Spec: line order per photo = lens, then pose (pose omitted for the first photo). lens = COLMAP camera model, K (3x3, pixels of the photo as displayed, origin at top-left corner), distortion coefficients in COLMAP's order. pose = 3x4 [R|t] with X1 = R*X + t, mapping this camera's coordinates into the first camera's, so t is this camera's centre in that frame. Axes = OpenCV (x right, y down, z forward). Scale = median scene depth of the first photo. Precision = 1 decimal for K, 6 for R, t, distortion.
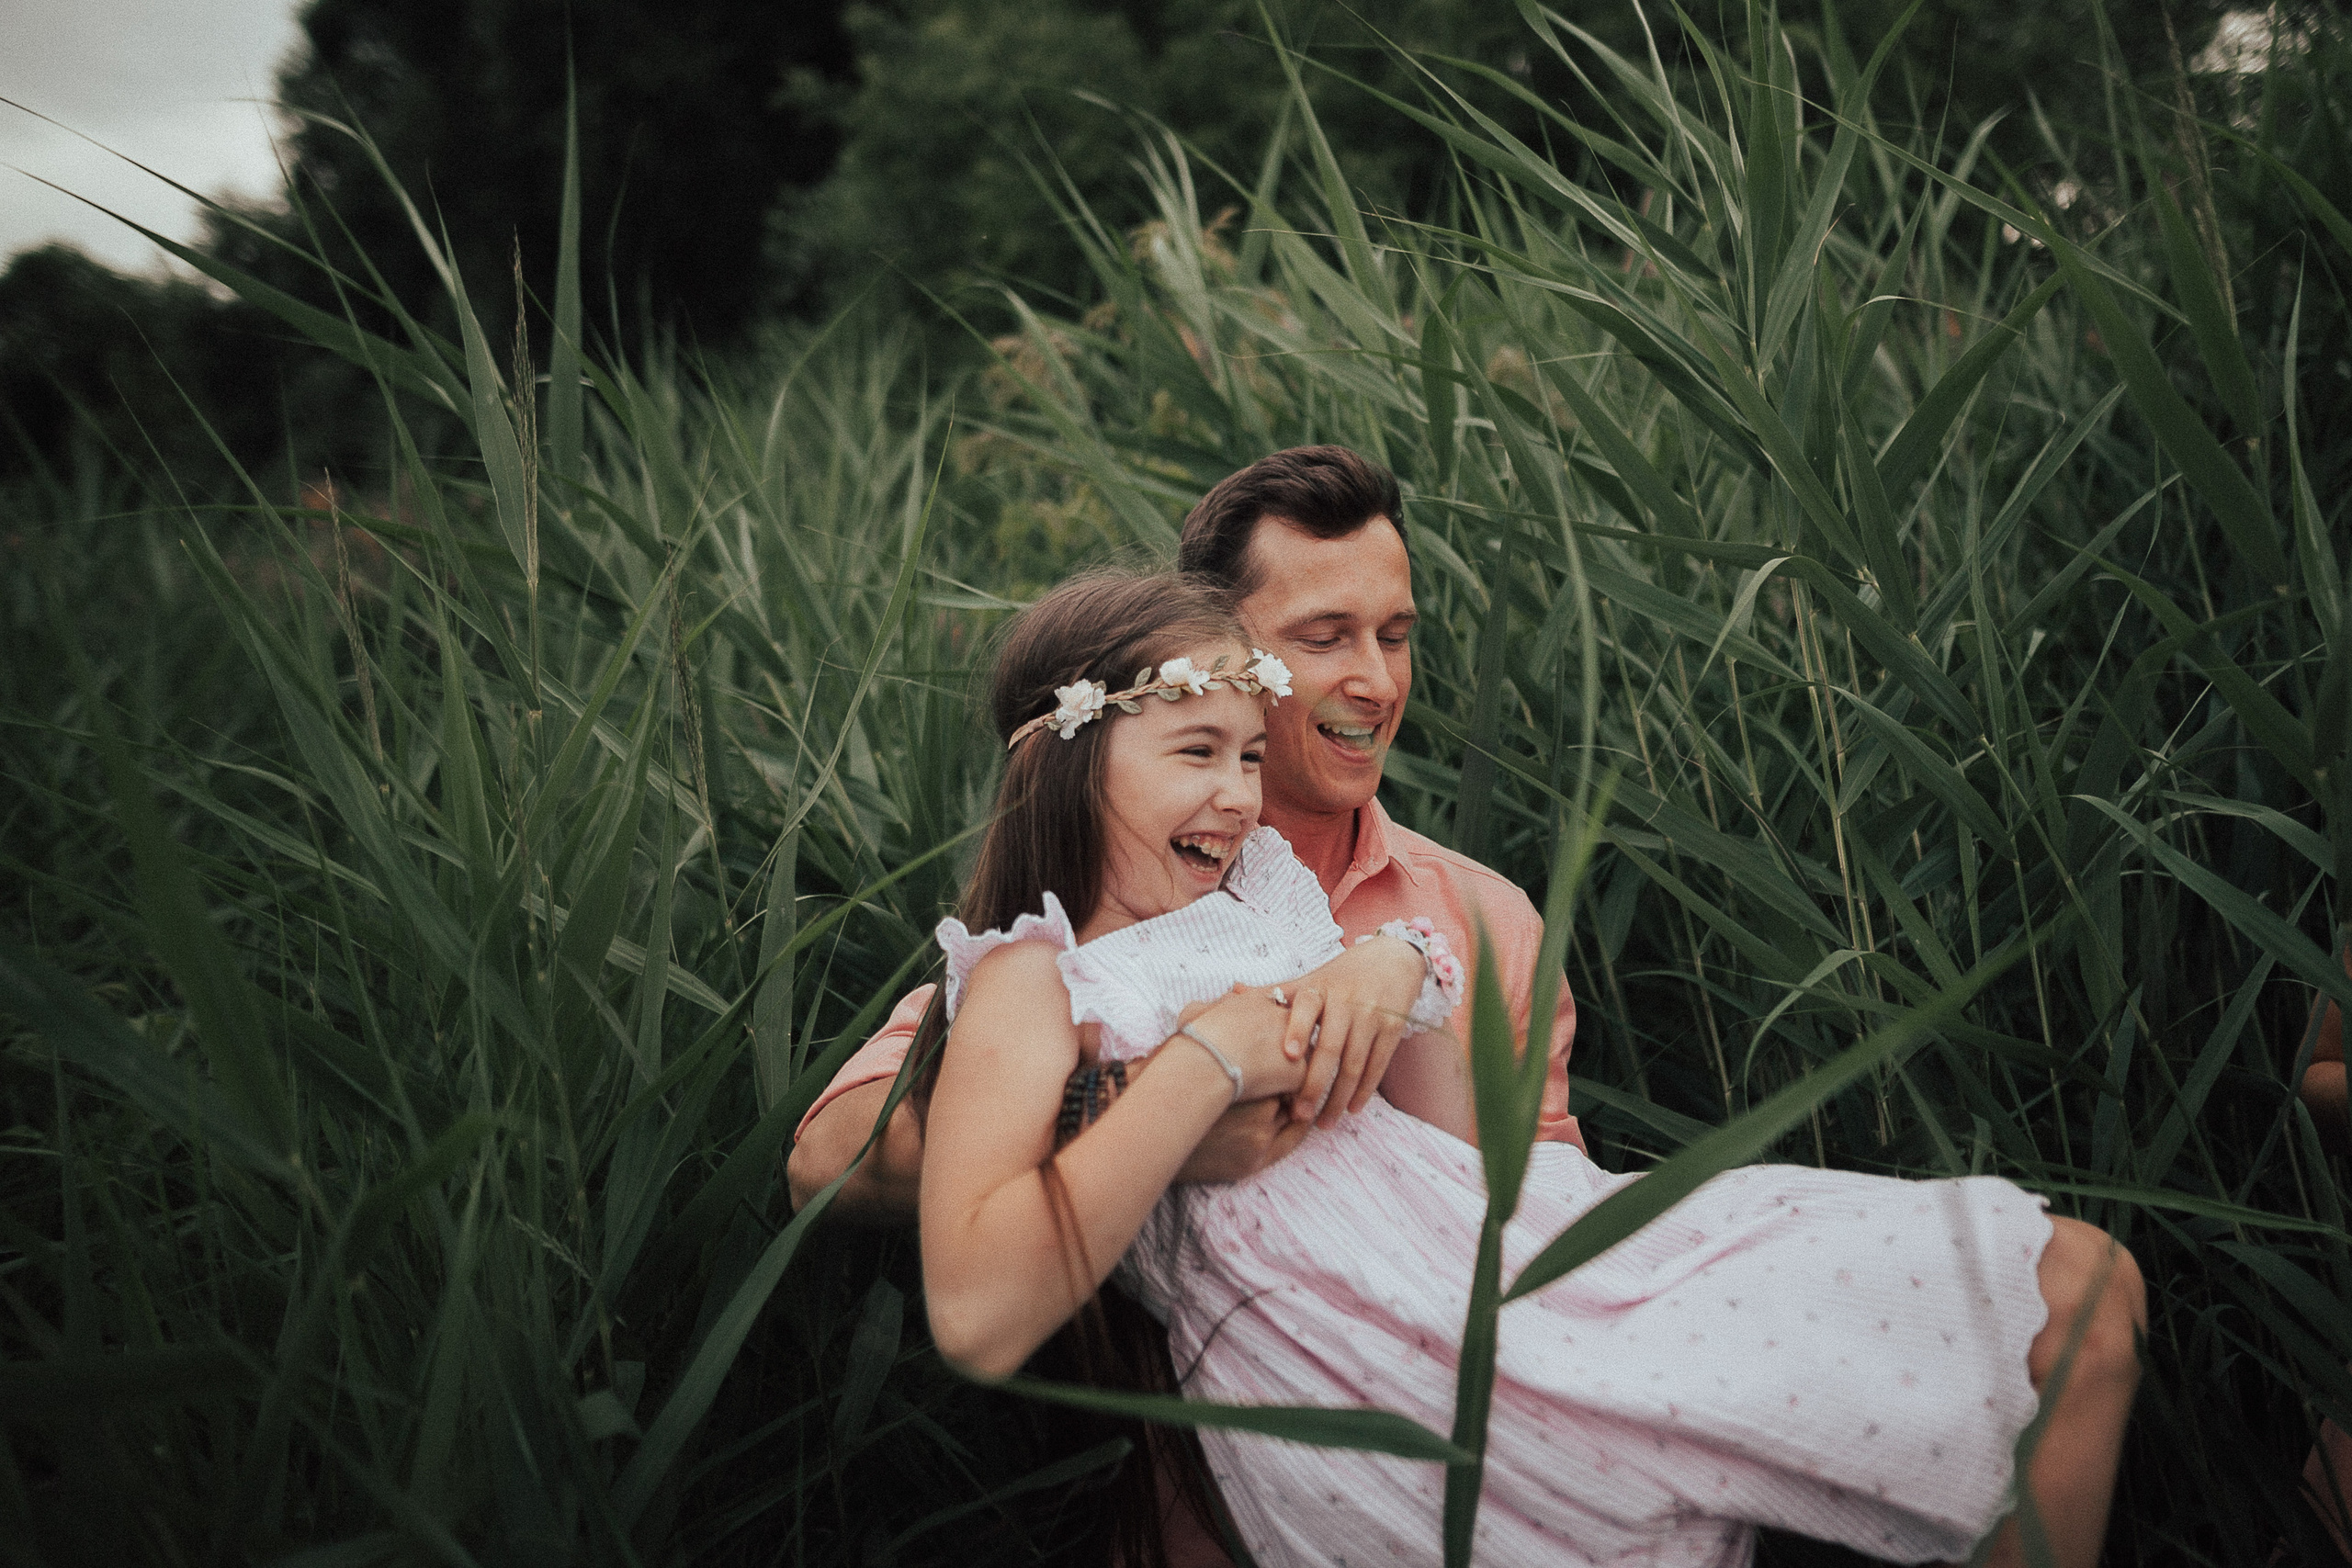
lens RADIAL K [[1706.9, 0, 1180.4], [0, 1706.9, 686.5], [0, 0, 1]] dist [0.001710, 0.063352]
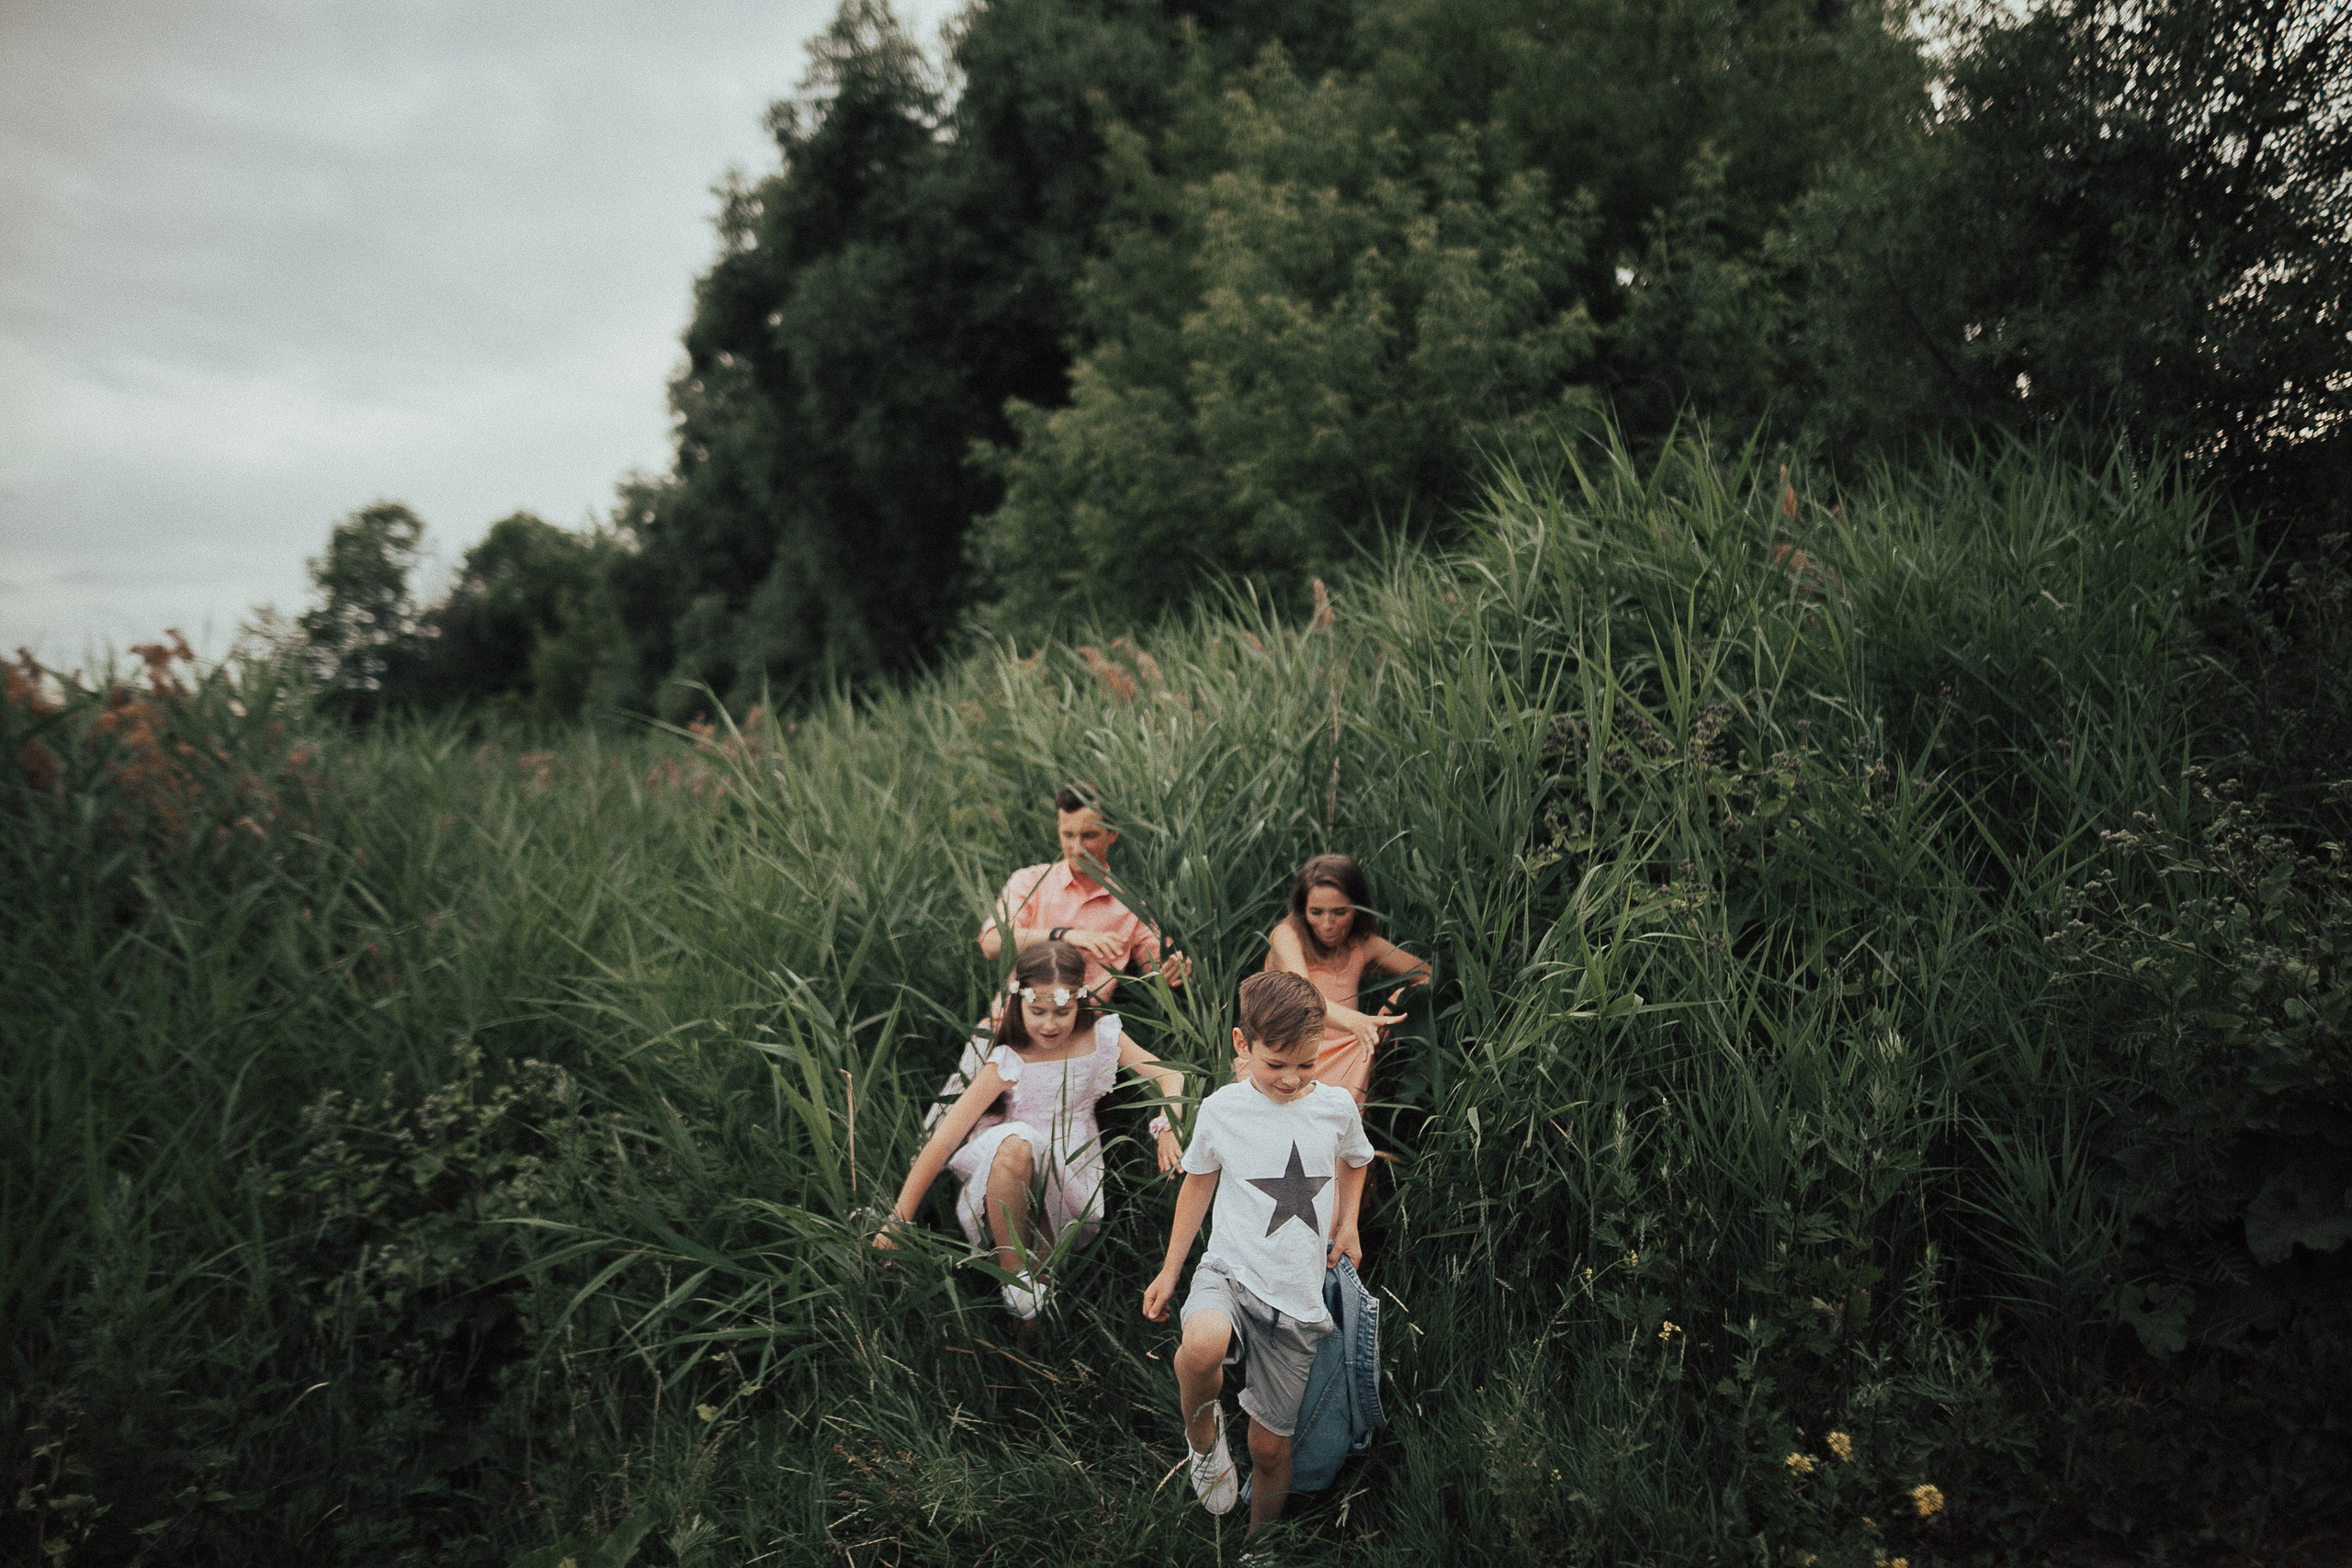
lens RADIAL K [[1624.4, 0, 1181.1], [0, 1624.4, 797.1], [0, 0, 1]] dist [-0.055418, 0.053528]
pose [[0.982607, -0.043996, -0.180409, 0.208467], [0.042572, 0.999024, -0.011759, -0.010168], [0.180750, 0.003874, 0.983521, -0.413697]]
